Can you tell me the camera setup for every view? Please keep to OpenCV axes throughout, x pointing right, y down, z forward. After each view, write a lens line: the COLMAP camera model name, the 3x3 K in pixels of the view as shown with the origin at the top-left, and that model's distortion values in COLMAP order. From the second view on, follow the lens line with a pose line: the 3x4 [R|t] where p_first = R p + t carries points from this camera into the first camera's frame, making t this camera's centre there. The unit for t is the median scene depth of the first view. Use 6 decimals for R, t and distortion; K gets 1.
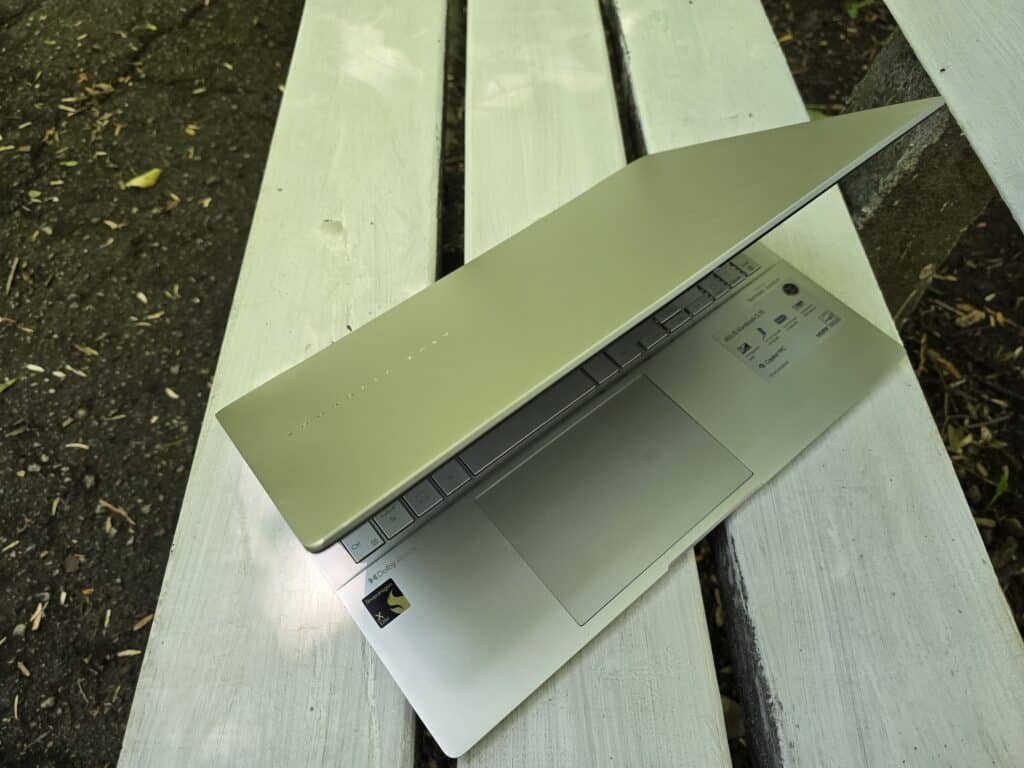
lens RADIAL K [[691.6, 0, 501.2], [0, 691.6, 382.1], [0, 0, 1]] dist [0.022339, -0.027858]
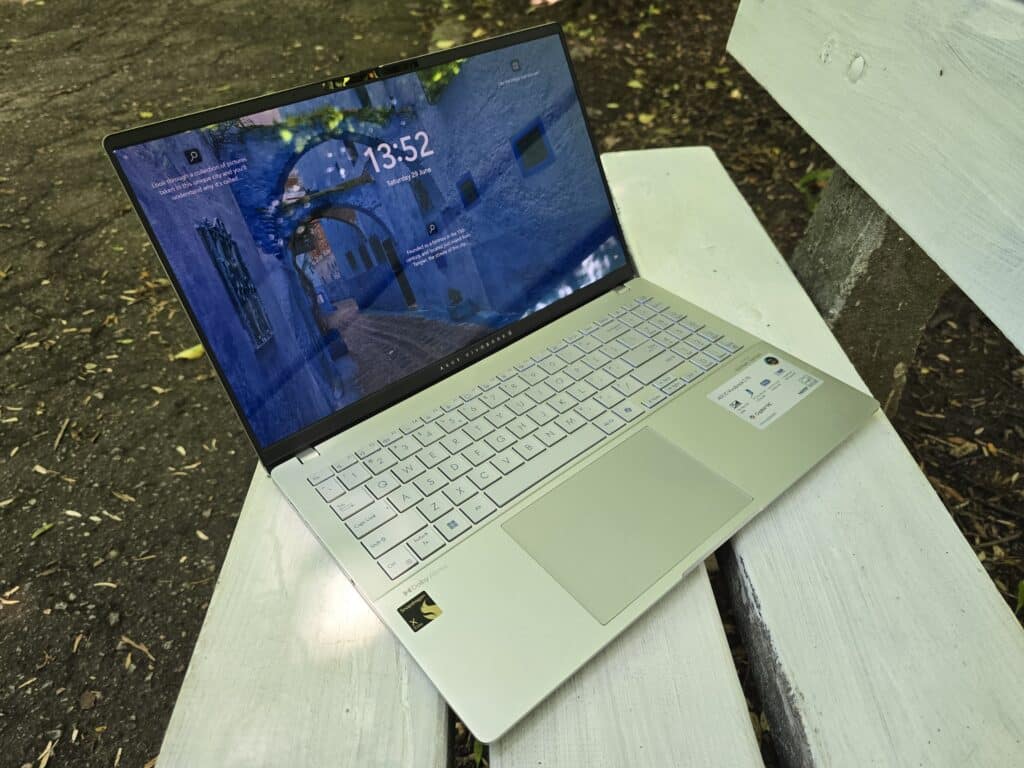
lens RADIAL K [[691.6, 0, 516.9], [0, 691.6, 401.0], [0, 0, 1]] dist [0.022339, -0.027858]
pose [[0.999595, -0.028372, 0.002276, -0.004234], [0.027912, 0.961435, -0.273613, 0.125921], [0.005575, 0.273566, 0.961837, -0.045603]]
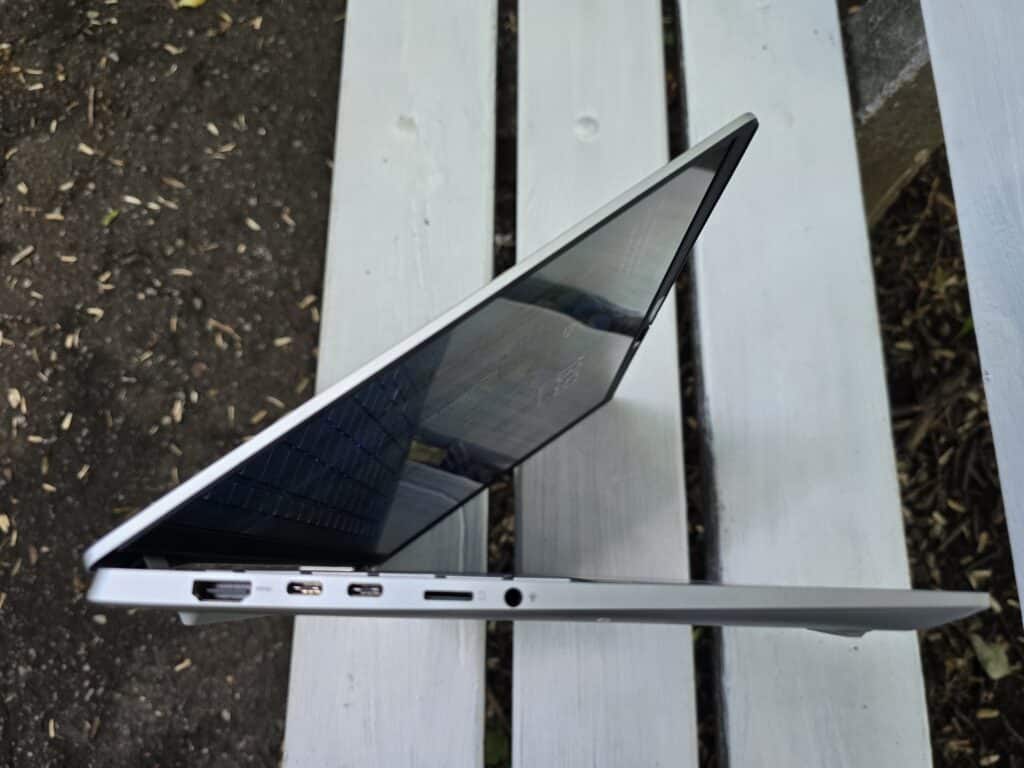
lens RADIAL K [[691.6, 0, 511.0], [0, 691.6, 378.1], [0, 0, 1]] dist [0.022339, -0.027858]
pose [[0.999322, 0.023532, -0.028323, -0.013311], [-0.013387, 0.948701, 0.315890, -0.116151], [0.034303, -0.315297, 0.948373, -0.155226]]
